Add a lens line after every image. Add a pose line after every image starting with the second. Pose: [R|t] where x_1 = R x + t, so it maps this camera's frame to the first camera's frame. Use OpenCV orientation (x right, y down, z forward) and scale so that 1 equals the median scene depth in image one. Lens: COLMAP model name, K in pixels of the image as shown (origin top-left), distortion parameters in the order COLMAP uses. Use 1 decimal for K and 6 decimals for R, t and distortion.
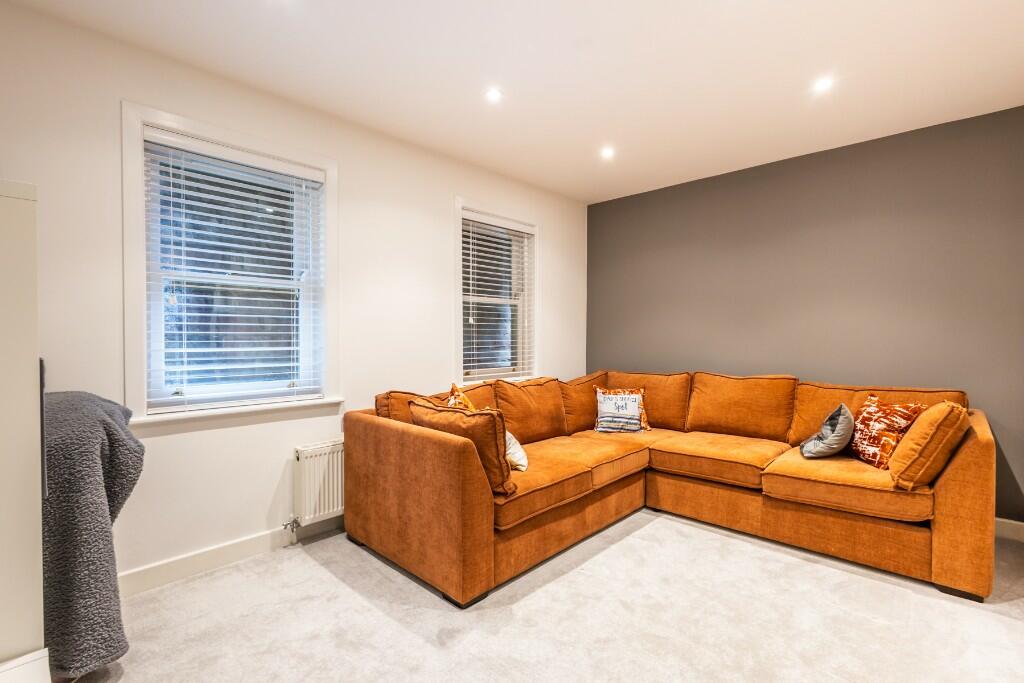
lens RADIAL K [[466.8, 0, 510.4], [0, 466.8, 337.8], [0, 0, 1]] dist [0.005508, -0.001306]
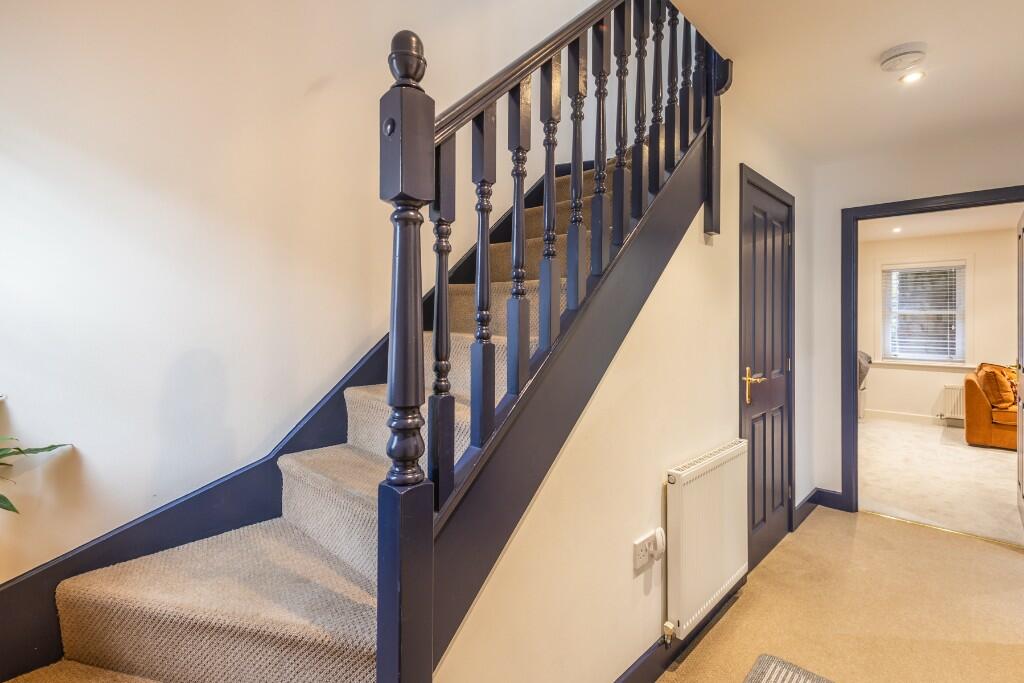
lens RADIAL K [[478.6, 0, 498.5], [0, 478.6, 320.2], [0, 0, 1]] dist [0.009327, -0.001383]
pose [[-0.033041, -0.001388, -0.999453, 2.041173], [-0.011208, 0.999937, -0.001018, -0.054936], [0.999391, 0.011168, -0.033054, -1.151994]]
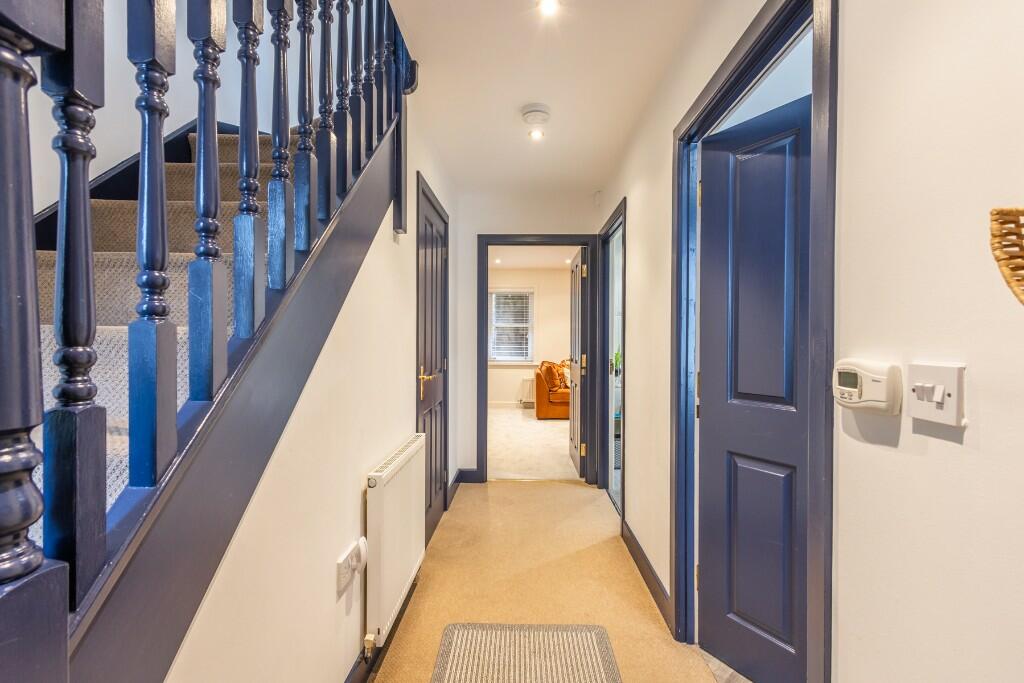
lens RADIAL K [[472.7, 0, 508.3], [0, 472.7, 343.9], [0, 0, 1]] dist [0.012918, -0.000027]
pose [[0.662639, 0.014470, -0.748800, 1.919671], [-0.013512, 0.999882, 0.007364, -0.017598], [0.748817, 0.005238, 0.662756, -1.226873]]
